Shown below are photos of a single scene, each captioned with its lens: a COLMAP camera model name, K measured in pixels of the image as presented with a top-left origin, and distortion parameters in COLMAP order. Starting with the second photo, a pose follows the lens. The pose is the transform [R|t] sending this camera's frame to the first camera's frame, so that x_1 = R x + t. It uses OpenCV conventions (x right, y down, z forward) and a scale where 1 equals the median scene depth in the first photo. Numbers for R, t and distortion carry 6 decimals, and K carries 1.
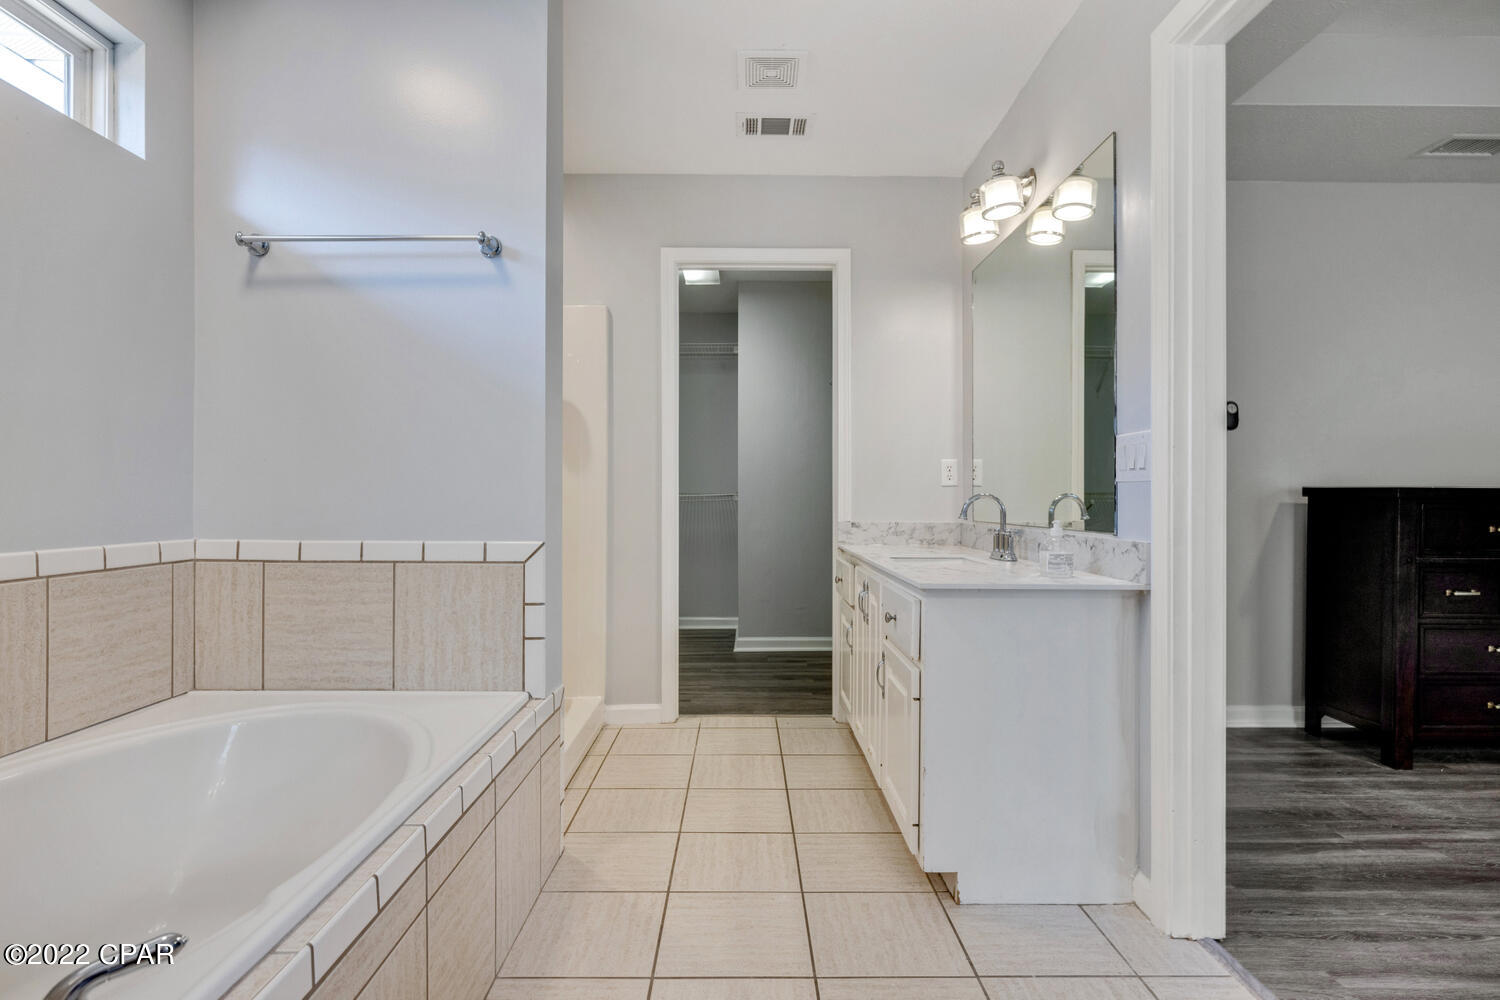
lens RADIAL K [[764.0, 0, 749.4], [0, 764.0, 498.0], [0, 0, 1]] dist [0.013508, -0.000342]
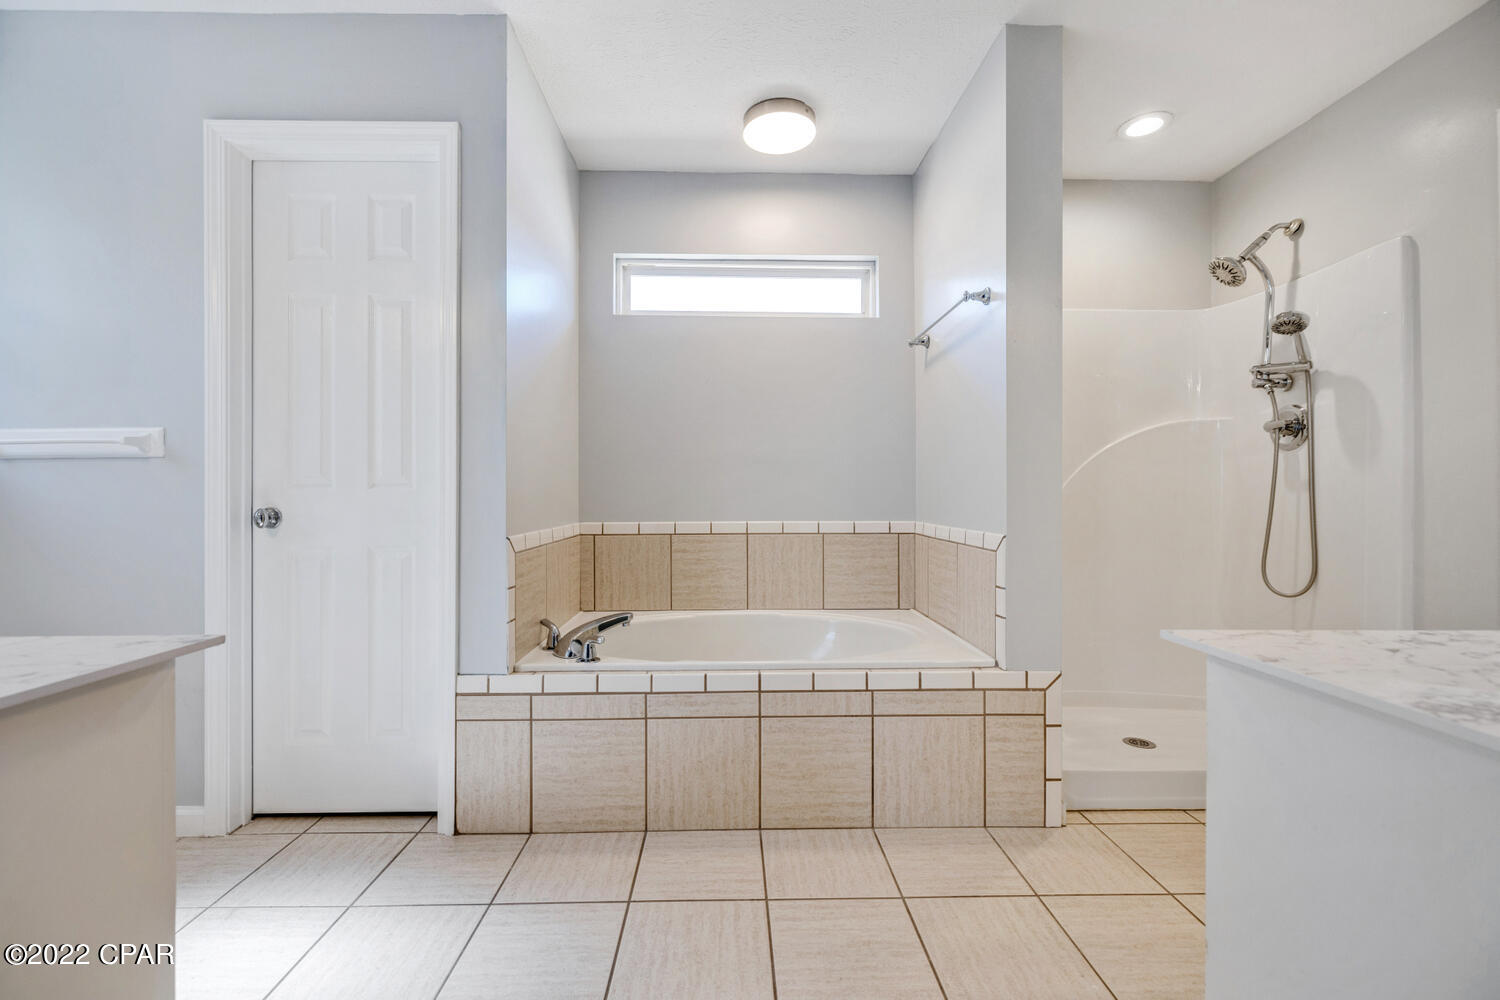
lens RADIAL K [[631.7, 0, 741.7], [0, 631.7, 492.9], [0, 0, 1]] dist [-0.002242, 0.000494]
pose [[0.007369, -0.012071, -0.999900, 0.710226], [-0.001735, 0.999925, -0.012084, 0.007088], [0.999971, 0.001824, 0.007348, 0.617693]]
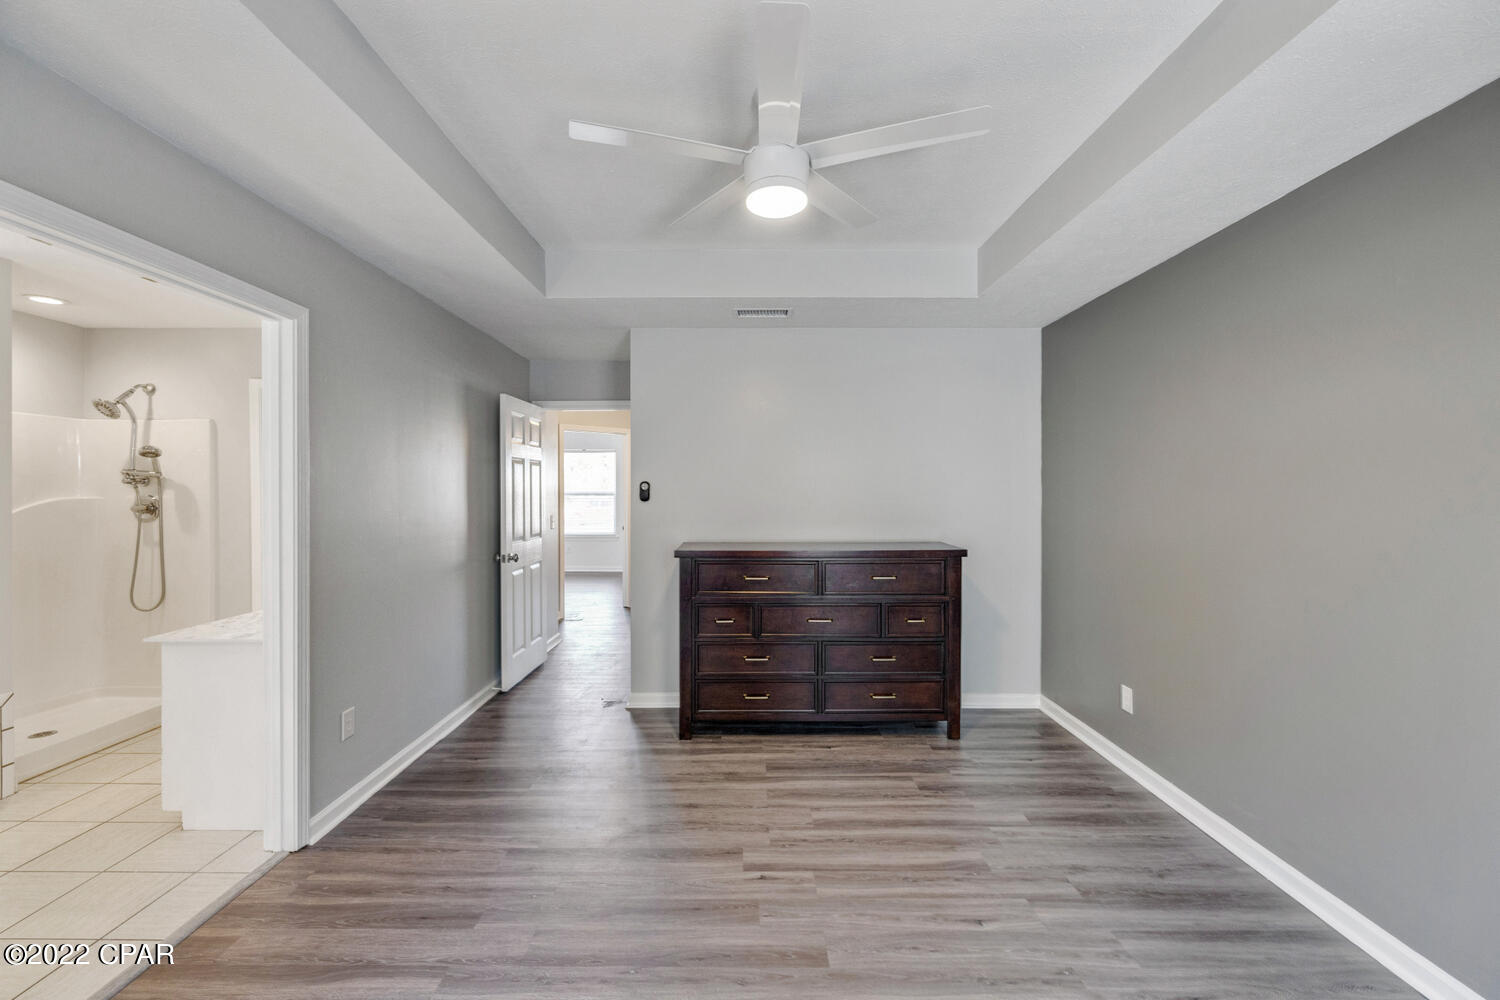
lens RADIAL K [[631.7, 0, 742.7], [0, 631.7, 497.3], [0, 0, 1]] dist [-0.002242, 0.000494]
pose [[0.999593, -0.005769, -0.027937, 1.484528], [0.006041, 0.999935, 0.009645, -0.187056], [0.027880, -0.009809, 0.999563, -0.304642]]
